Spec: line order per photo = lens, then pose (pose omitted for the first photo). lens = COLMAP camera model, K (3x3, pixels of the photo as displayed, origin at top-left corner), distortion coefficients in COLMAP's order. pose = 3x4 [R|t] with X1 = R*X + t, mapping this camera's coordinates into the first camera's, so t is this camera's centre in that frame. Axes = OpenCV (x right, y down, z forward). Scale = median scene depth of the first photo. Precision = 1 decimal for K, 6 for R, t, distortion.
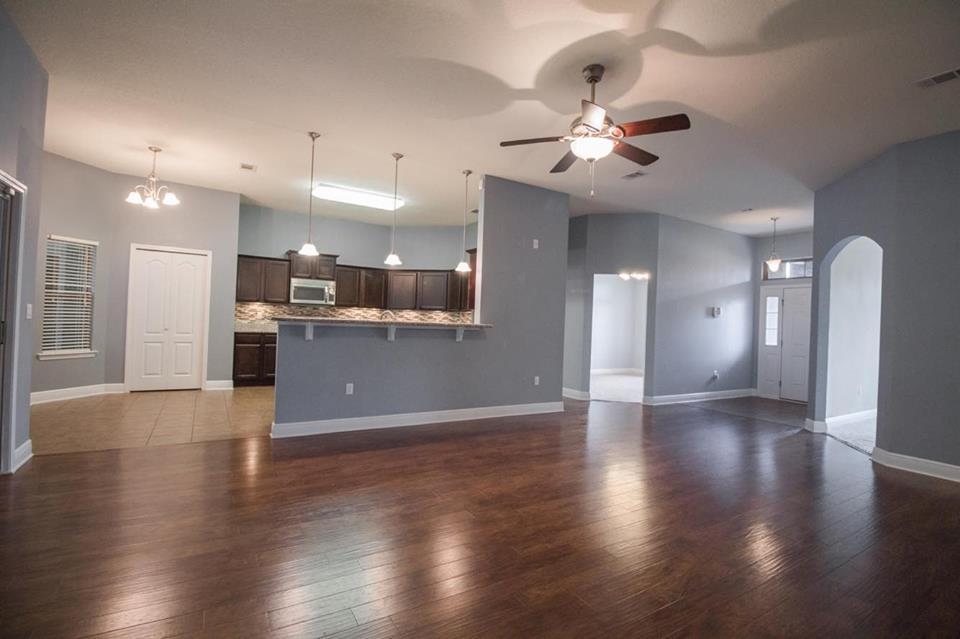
lens RADIAL K [[445.2, 0, 477.8], [0, 445.2, 317.9], [0, 0, 1]] dist [-0.000738, -0.013332]
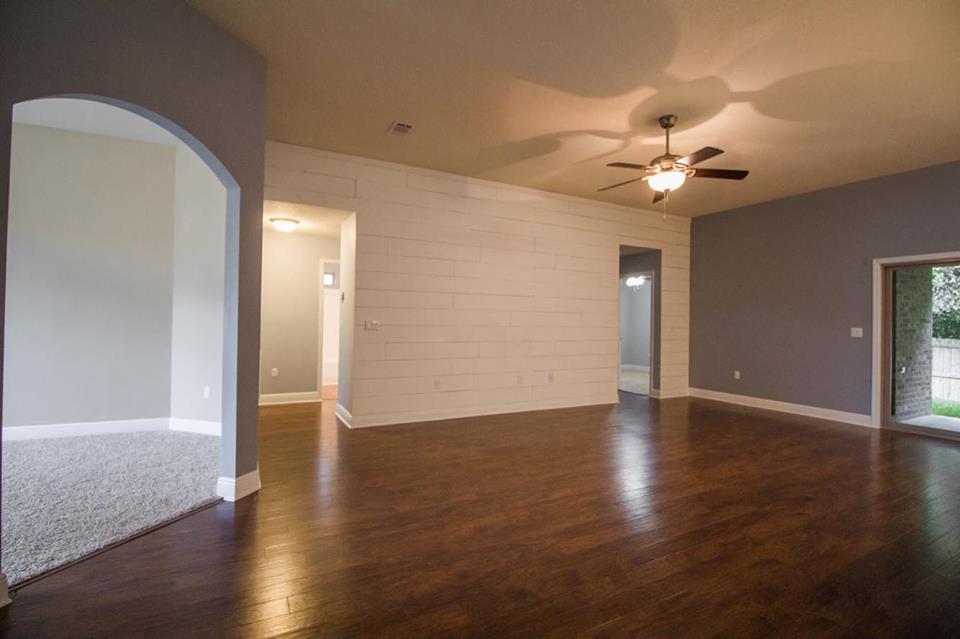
lens RADIAL K [[445.2, 0, 477.8], [0, 445.2, 317.9], [0, 0, 1]] dist [-0.000738, -0.013332]
pose [[-0.997118, -0.055604, 0.051604, 0.288018], [-0.056579, 0.998243, -0.017615, 0.021312], [-0.050534, -0.020483, -0.998512, 0.934939]]
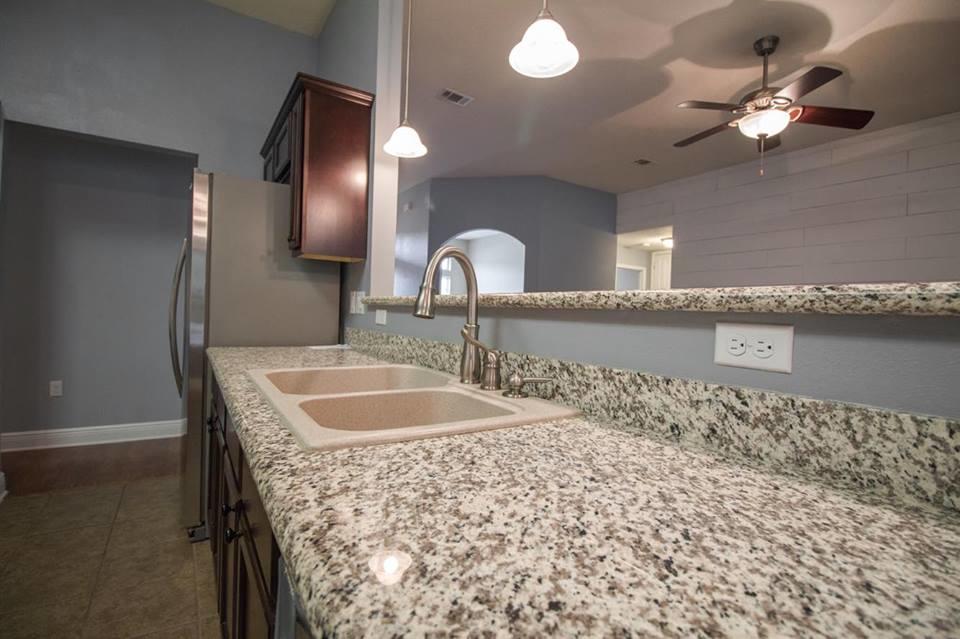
lens RADIAL K [[445.2, 0, 477.8], [0, 445.2, 317.9], [0, 0, 1]] dist [-0.000738, -0.013332]
pose [[-0.041865, -0.053179, 0.997707, -0.284833], [-0.044798, 0.997678, 0.051298, 0.004360], [-0.998118, -0.042548, -0.044150, 0.675398]]
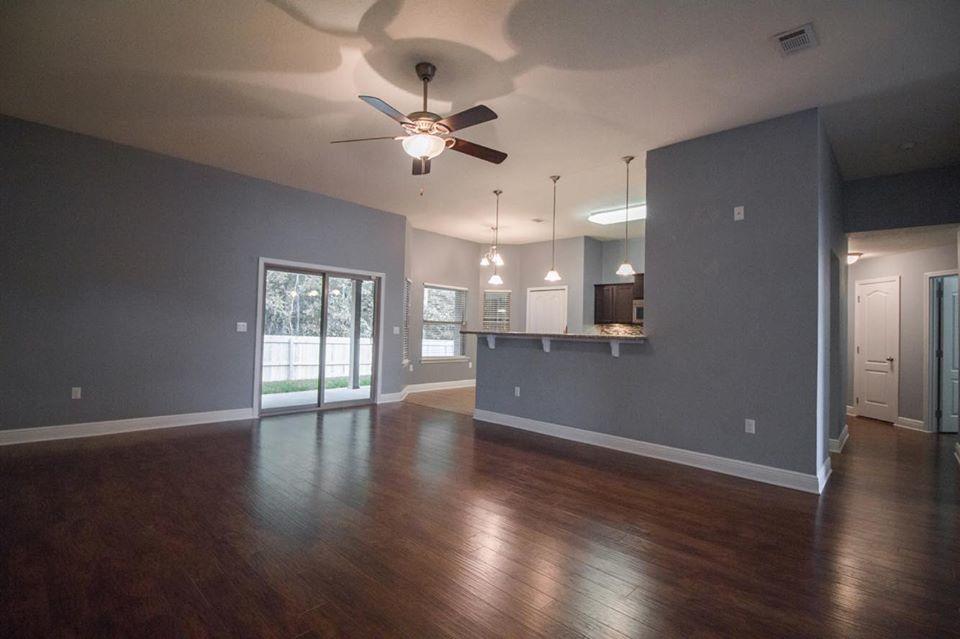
lens RADIAL K [[445.2, 0, 477.8], [0, 445.2, 317.9], [0, 0, 1]] dist [-0.000738, -0.013332]
pose [[0.270189, -0.059725, -0.960953, 0.503679], [-0.008297, 0.997893, -0.064354, 0.025919], [0.962772, 0.025361, 0.269124, 0.354623]]
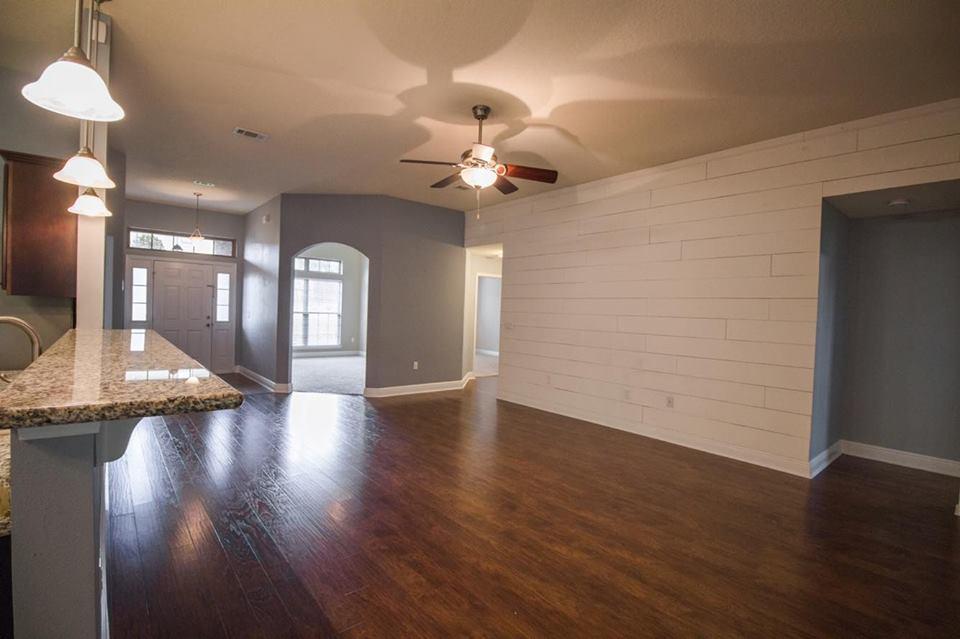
lens RADIAL K [[445.2, 0, 477.8], [0, 445.2, 317.9], [0, 0, 1]] dist [-0.000738, -0.013332]
pose [[-0.157594, -0.064964, 0.985365, -0.380490], [-0.047820, 0.997165, 0.058094, -0.033721], [-0.986345, -0.037965, -0.160254, 0.486169]]
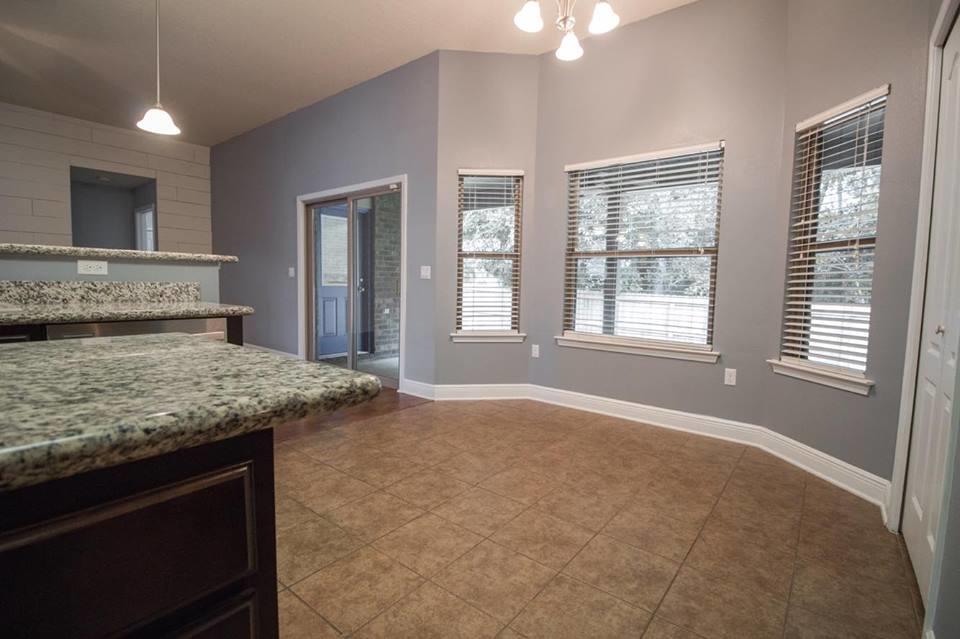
lens RADIAL K [[445.2, 0, 477.8], [0, 445.2, 317.9], [0, 0, 1]] dist [-0.000738, -0.013332]
pose [[-0.934637, -0.033396, -0.354030, -0.325241], [-0.056271, 0.996926, 0.054514, 0.015103], [0.351122, 0.070872, -0.933644, 0.961028]]
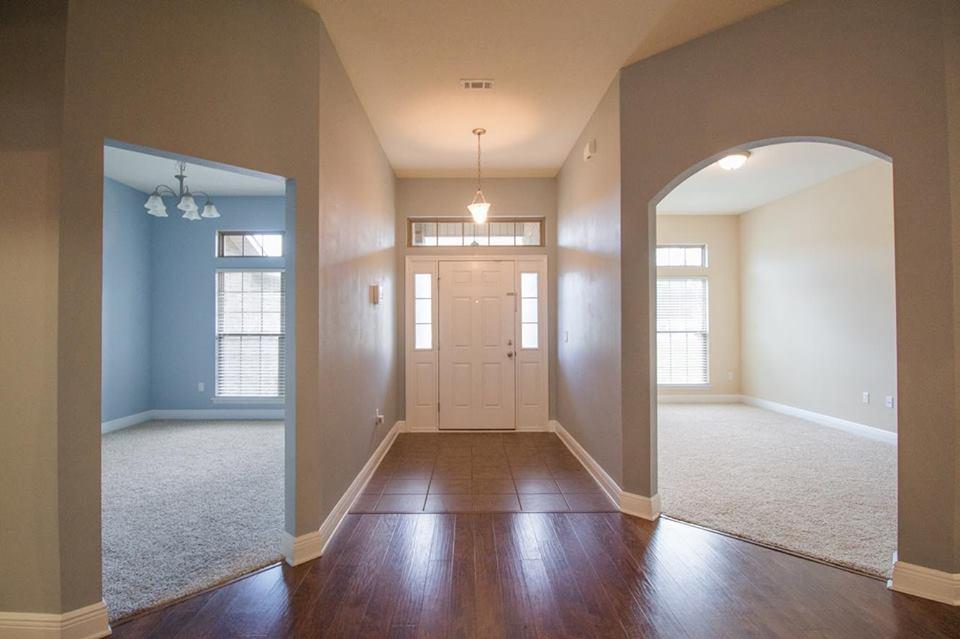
lens RADIAL K [[445.2, 0, 477.8], [0, 445.2, 317.9], [0, 0, 1]] dist [-0.000738, -0.013332]
pose [[0.499191, -0.025685, 0.866111, 0.148619], [0.015116, 0.999667, 0.020934, 0.004221], [-0.866360, 0.002642, 0.499413, 0.651176]]
